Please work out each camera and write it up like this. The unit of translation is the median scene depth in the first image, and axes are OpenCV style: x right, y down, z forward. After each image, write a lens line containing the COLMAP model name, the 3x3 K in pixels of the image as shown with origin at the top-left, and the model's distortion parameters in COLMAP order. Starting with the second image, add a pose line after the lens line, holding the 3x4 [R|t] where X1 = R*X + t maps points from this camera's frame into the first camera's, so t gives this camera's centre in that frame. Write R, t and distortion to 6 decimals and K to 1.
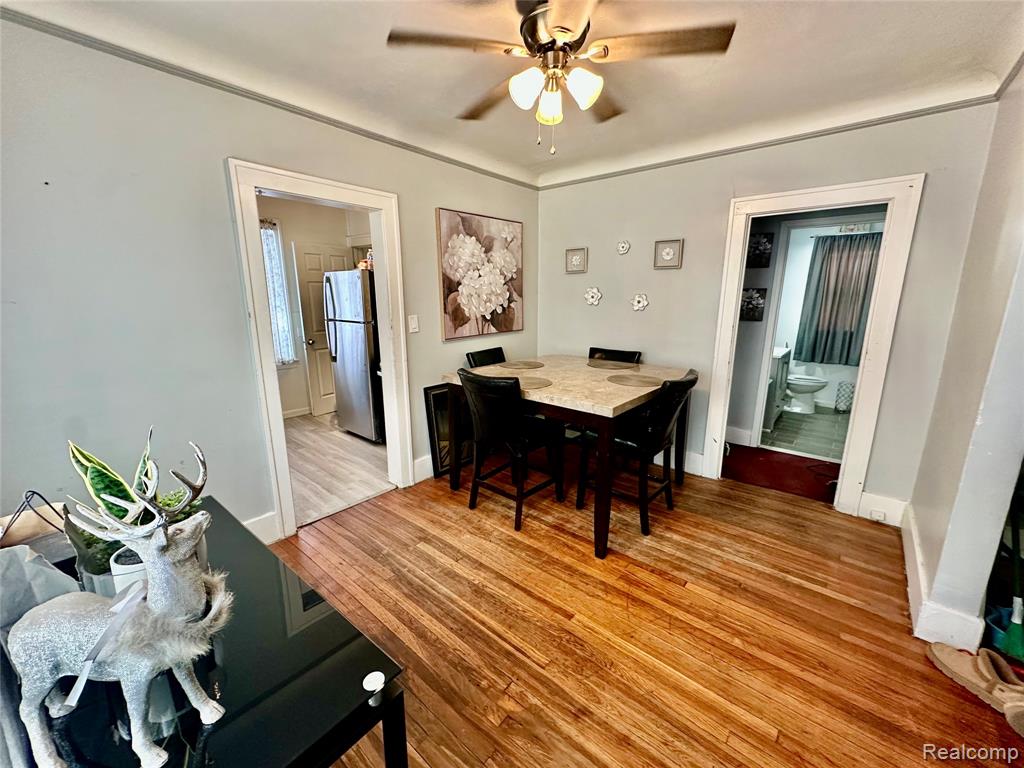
lens RADIAL K [[409.7, 0, 514.3], [0, 409.7, 383.9], [0, 0, 1]] dist [0.002255, 0.000214]
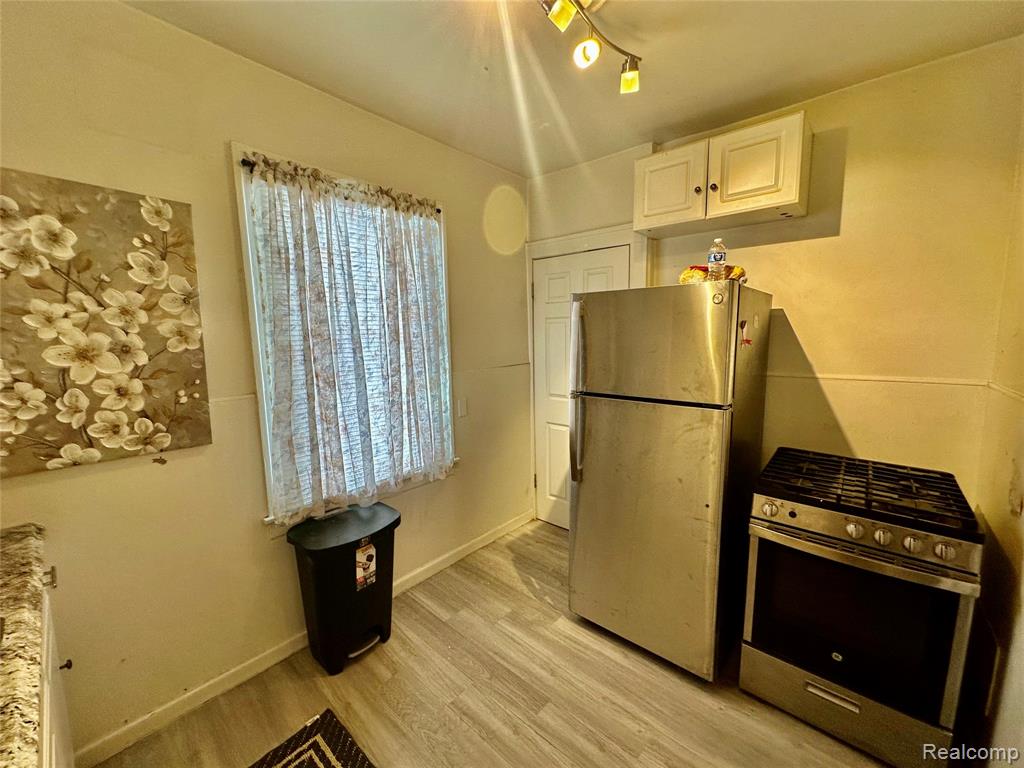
lens RADIAL K [[409.7, 0, 510.7], [0, 409.7, 384.0], [0, 0, 1]] dist [0.002255, 0.000214]
pose [[0.999662, -0.013277, -0.022339, -0.631032], [0.011124, 0.995520, -0.093892, -0.151573], [0.023485, 0.093612, 0.995332, 0.649746]]
